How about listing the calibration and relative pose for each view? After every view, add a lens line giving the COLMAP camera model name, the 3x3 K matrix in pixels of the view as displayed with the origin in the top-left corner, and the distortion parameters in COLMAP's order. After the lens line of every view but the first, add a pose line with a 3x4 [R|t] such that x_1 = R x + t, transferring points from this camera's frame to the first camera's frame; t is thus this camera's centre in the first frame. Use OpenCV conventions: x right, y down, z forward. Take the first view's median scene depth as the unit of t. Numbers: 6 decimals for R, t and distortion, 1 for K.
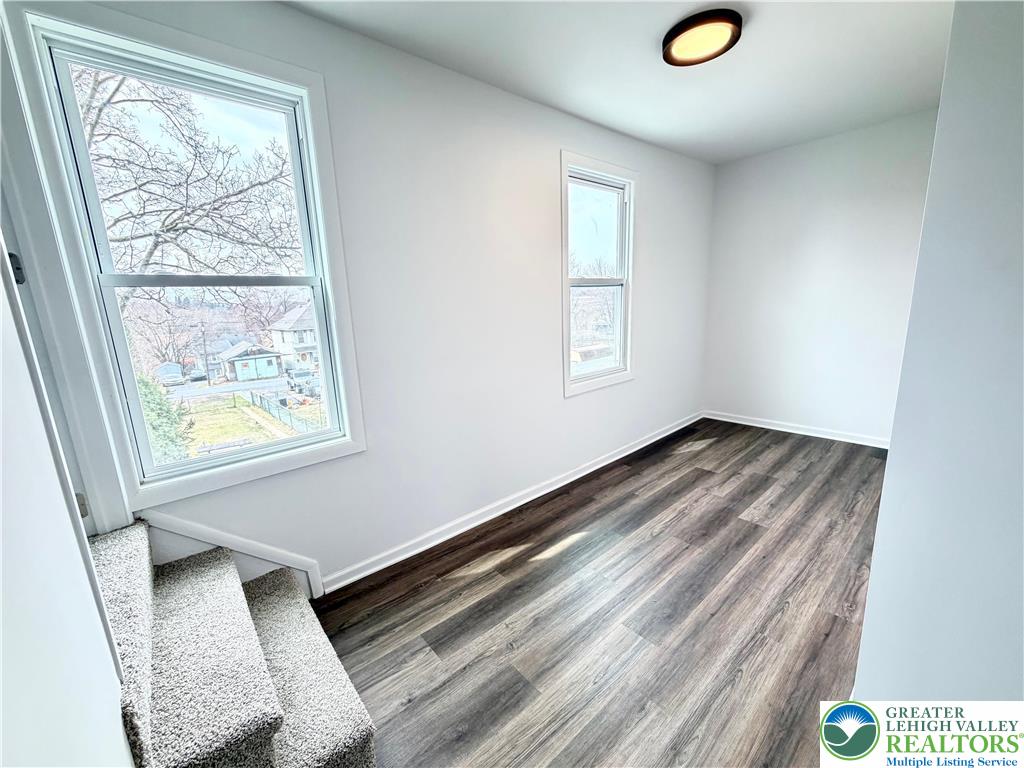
lens RADIAL K [[408.2, 0, 510.6], [0, 408.2, 383.8], [0, 0, 1]] dist [-0.001341, -0.000389]
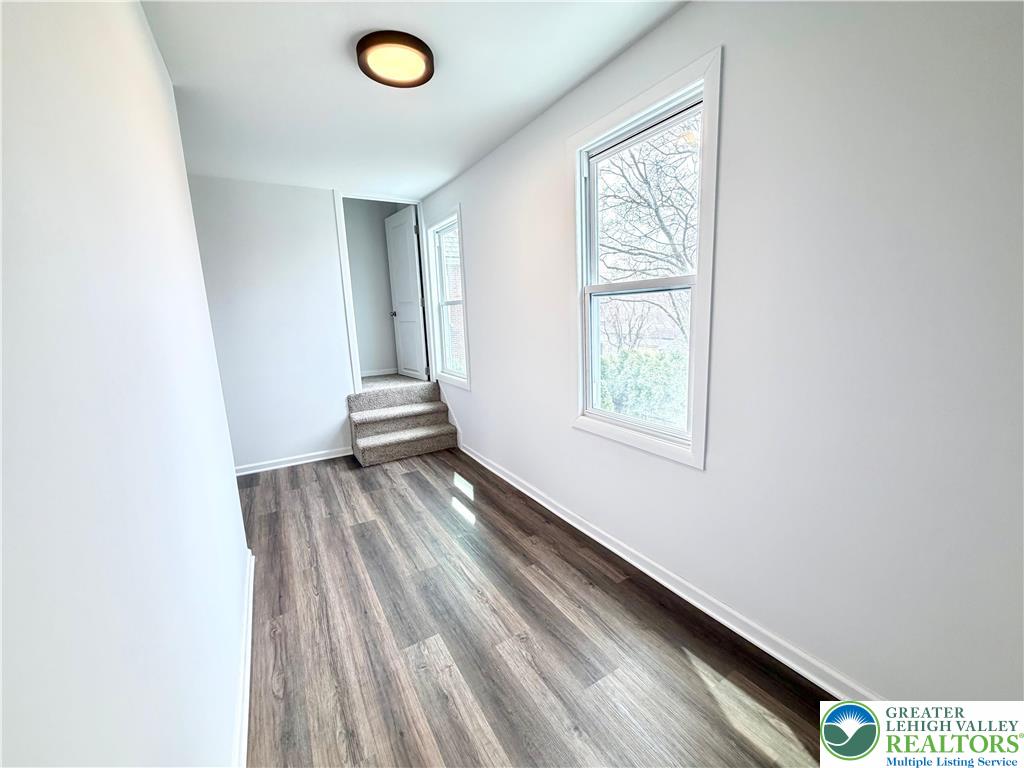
lens RADIAL K [[408.2, 0, 511.9], [0, 408.2, 385.1], [0, 0, 1]] dist [-0.001341, -0.000389]
pose [[-0.170928, 0.221423, -0.960081, 1.192273], [-0.148399, 0.957520, 0.247253, -0.300376], [0.974044, 0.184738, -0.130808, 1.206296]]
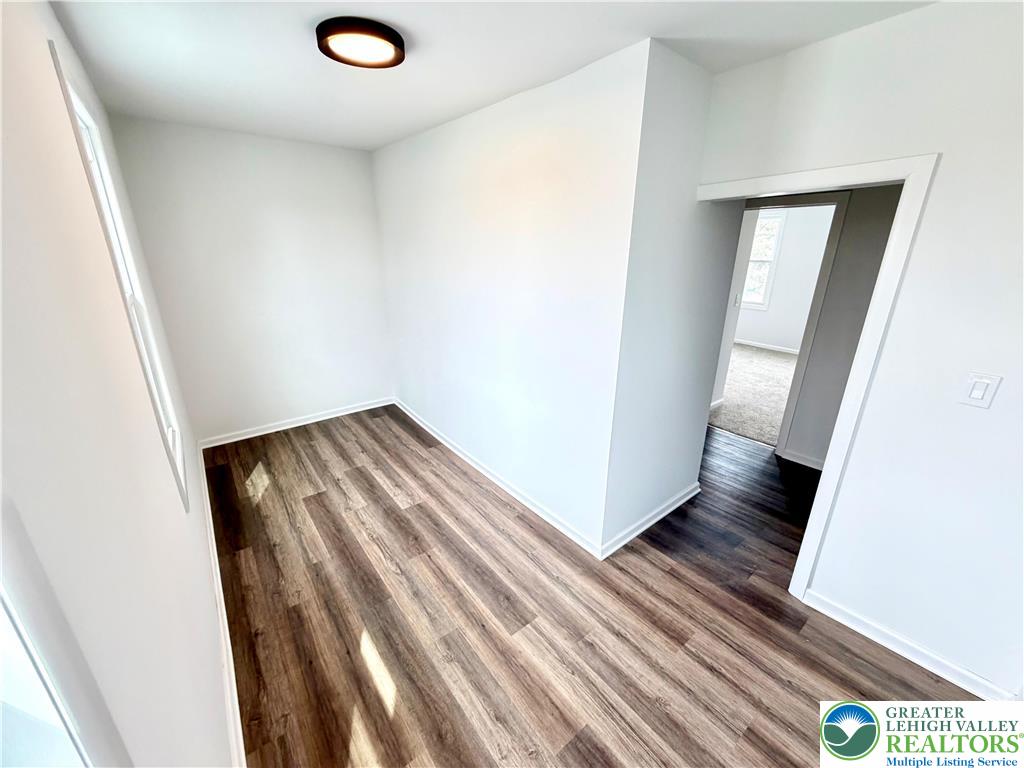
lens RADIAL K [[408.2, 0, 511.8], [0, 408.2, 384.3], [0, 0, 1]] dist [-0.001341, -0.000389]
pose [[0.044685, -0.279428, 0.959126, -0.438893], [0.189190, 0.945079, 0.266521, -0.257879], [-0.980923, 0.169548, 0.095096, 0.569937]]
